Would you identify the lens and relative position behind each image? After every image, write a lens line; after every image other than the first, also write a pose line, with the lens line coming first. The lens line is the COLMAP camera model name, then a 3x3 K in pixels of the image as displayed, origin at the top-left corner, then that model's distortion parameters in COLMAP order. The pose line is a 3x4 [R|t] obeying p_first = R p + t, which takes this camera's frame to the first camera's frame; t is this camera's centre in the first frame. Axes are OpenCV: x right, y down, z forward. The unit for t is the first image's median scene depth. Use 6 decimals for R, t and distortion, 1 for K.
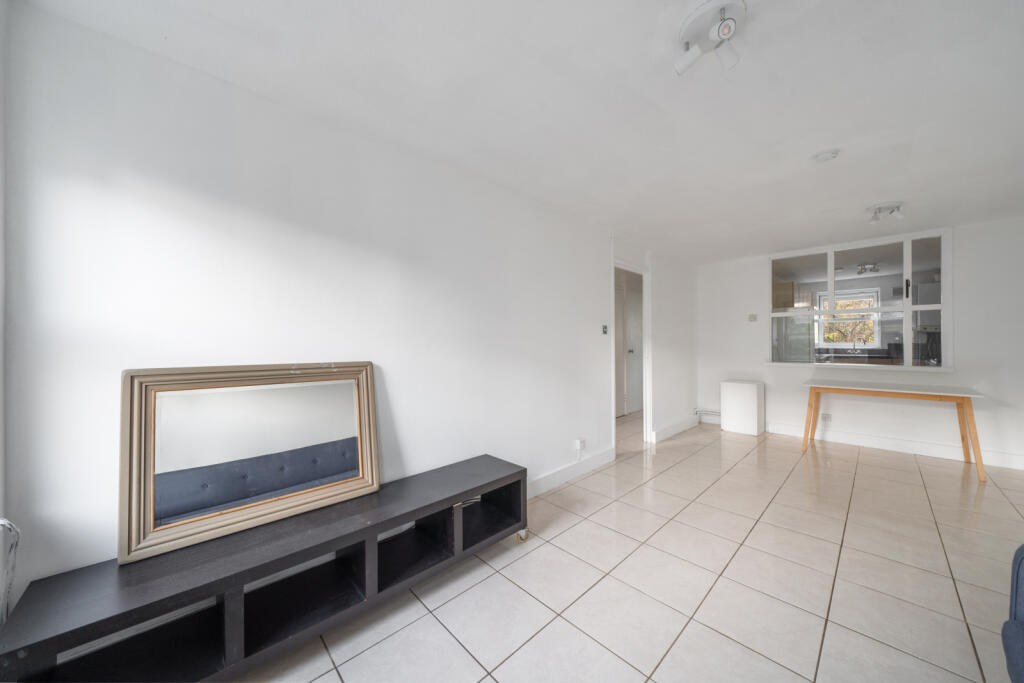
lens RADIAL K [[360.0, 0, 512.0], [0, 360.0, 341.5], [0, 0, 1]] dist [-0.001437, -0.000151]
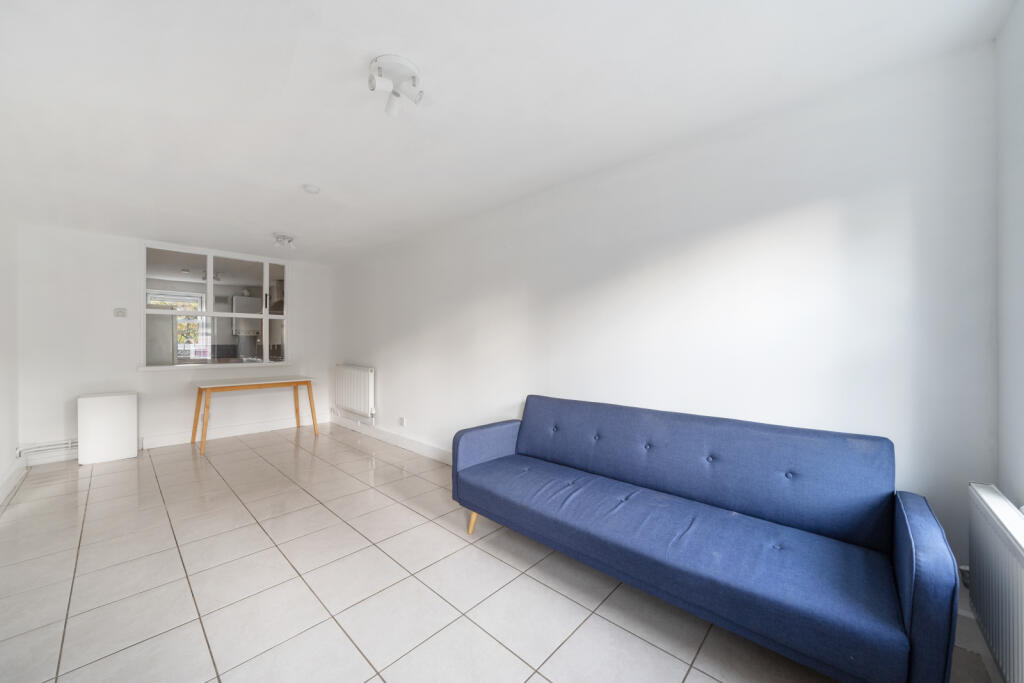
lens RADIAL K [[354.3, 0, 512.0], [0, 354.3, 341.5], [0, 0, 1]] dist [-0.000950, -0.000037]
pose [[-0.037647, 0.005967, 0.999273, -0.160607], [-0.000805, 0.999982, -0.006001, 0.002679], [-0.999291, -0.001030, -0.037642, 0.171040]]
